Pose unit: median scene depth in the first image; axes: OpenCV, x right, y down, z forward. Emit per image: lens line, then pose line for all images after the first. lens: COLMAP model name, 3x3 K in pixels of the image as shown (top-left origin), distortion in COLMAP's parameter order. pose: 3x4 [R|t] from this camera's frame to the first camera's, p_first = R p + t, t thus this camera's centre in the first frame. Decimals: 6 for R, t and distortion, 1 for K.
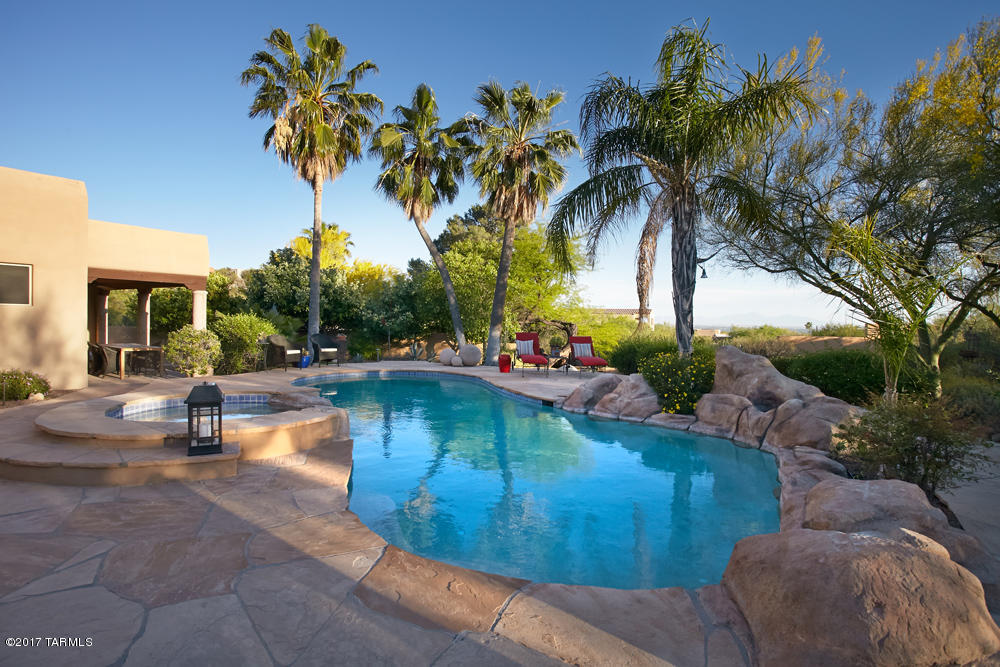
lens RADIAL K [[507.2, 0, 497.7], [0, 507.2, 333.9], [0, 0, 1]] dist [-0.051724, 0.018124]
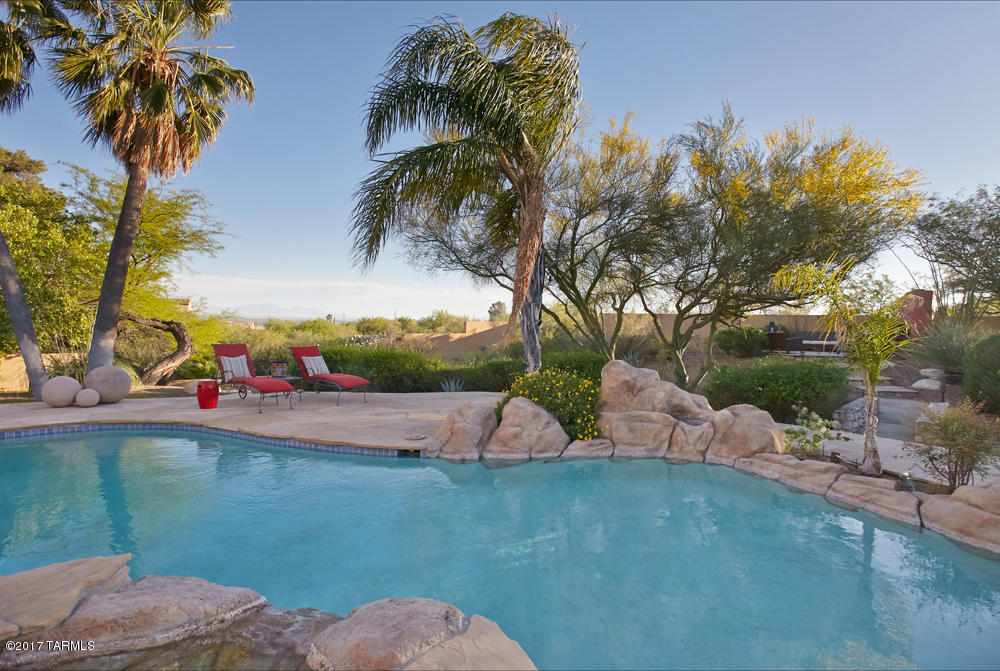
lens RADIAL K [[507.2, 0, 500.0], [0, 507.2, 325.2], [0, 0, 1]] dist [-0.051724, 0.018124]
pose [[0.608247, -0.006934, 0.793718, -0.459159], [0.007091, 0.999969, 0.003302, -0.049771], [-0.793717, 0.003620, 0.608277, 0.583813]]
